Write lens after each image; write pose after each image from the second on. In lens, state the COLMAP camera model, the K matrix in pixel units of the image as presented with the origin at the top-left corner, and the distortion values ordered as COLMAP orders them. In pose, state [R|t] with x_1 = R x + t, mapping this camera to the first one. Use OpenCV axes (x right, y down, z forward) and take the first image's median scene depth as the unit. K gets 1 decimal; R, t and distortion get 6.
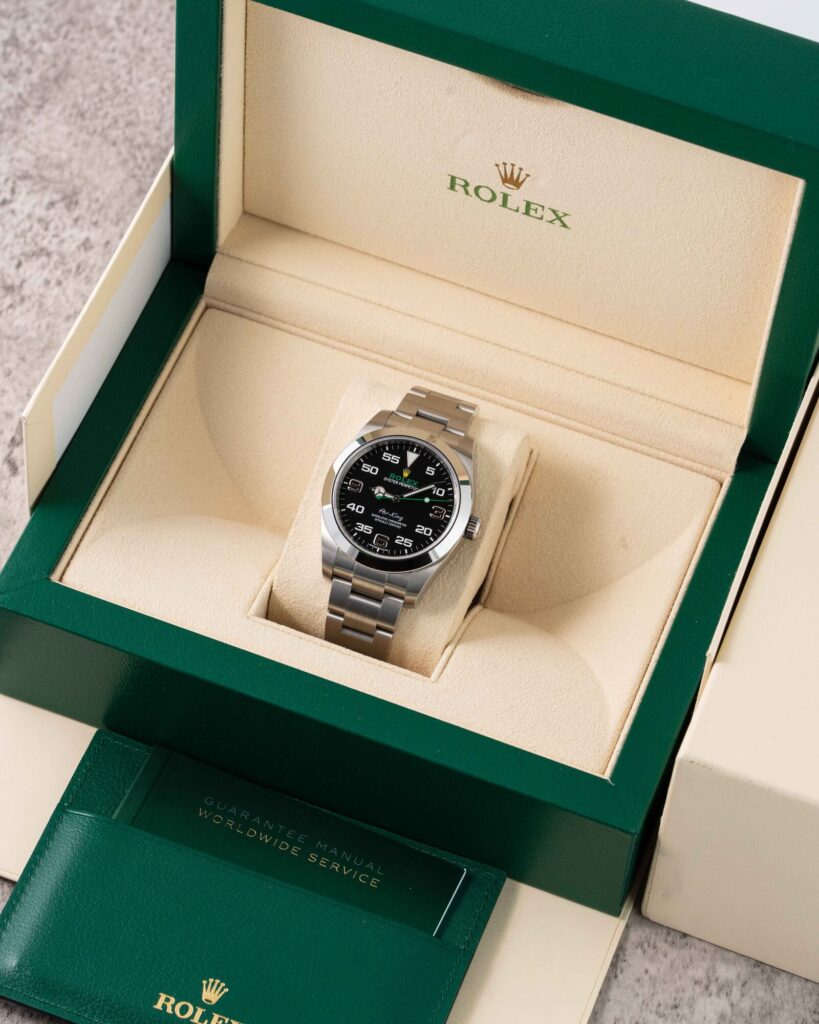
lens RADIAL K [[4269.1, 0, 409.5], [0, 4269.1, 512.0], [0, 0, 1]] dist [0.007829, -2.037237]
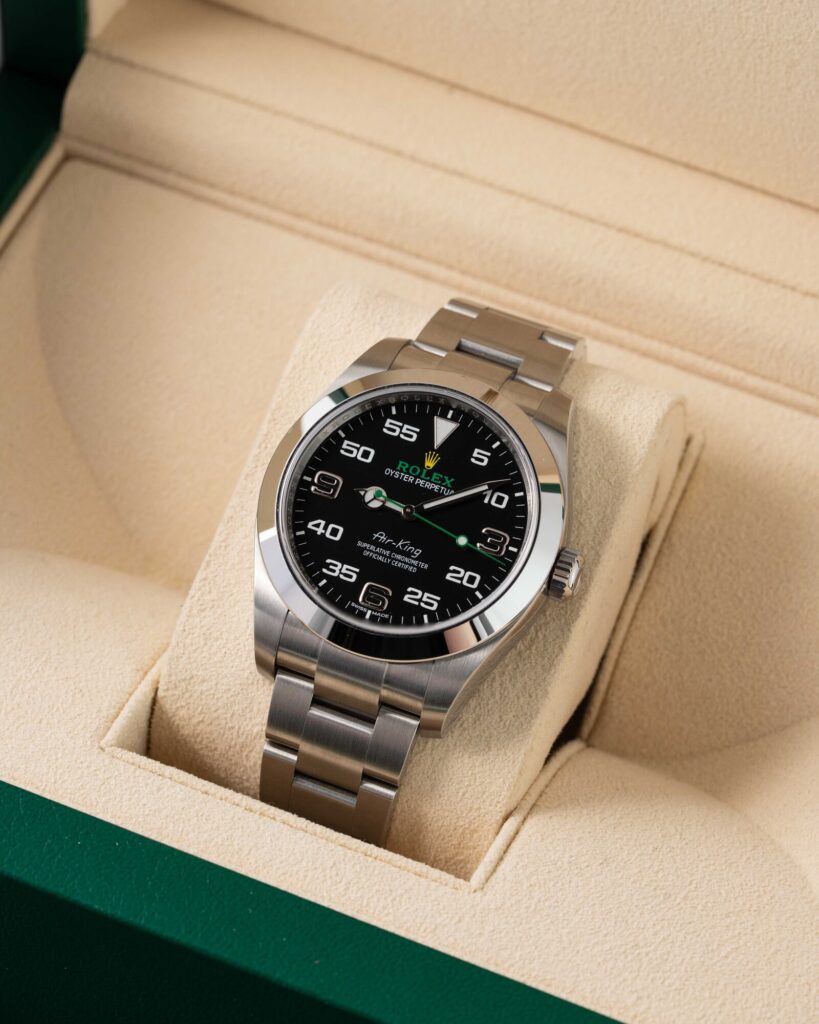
lens RADIAL K [[4269.1, 0, 409.5], [0, 4269.1, 512.0], [0, 0, 1]] dist [0.007829, -2.037237]
pose [[0.998944, 0.021253, -0.040728, 0.016704], [-0.023663, 0.997940, -0.059636, 0.025786], [0.039377, 0.060537, 0.997389, 0.508852]]
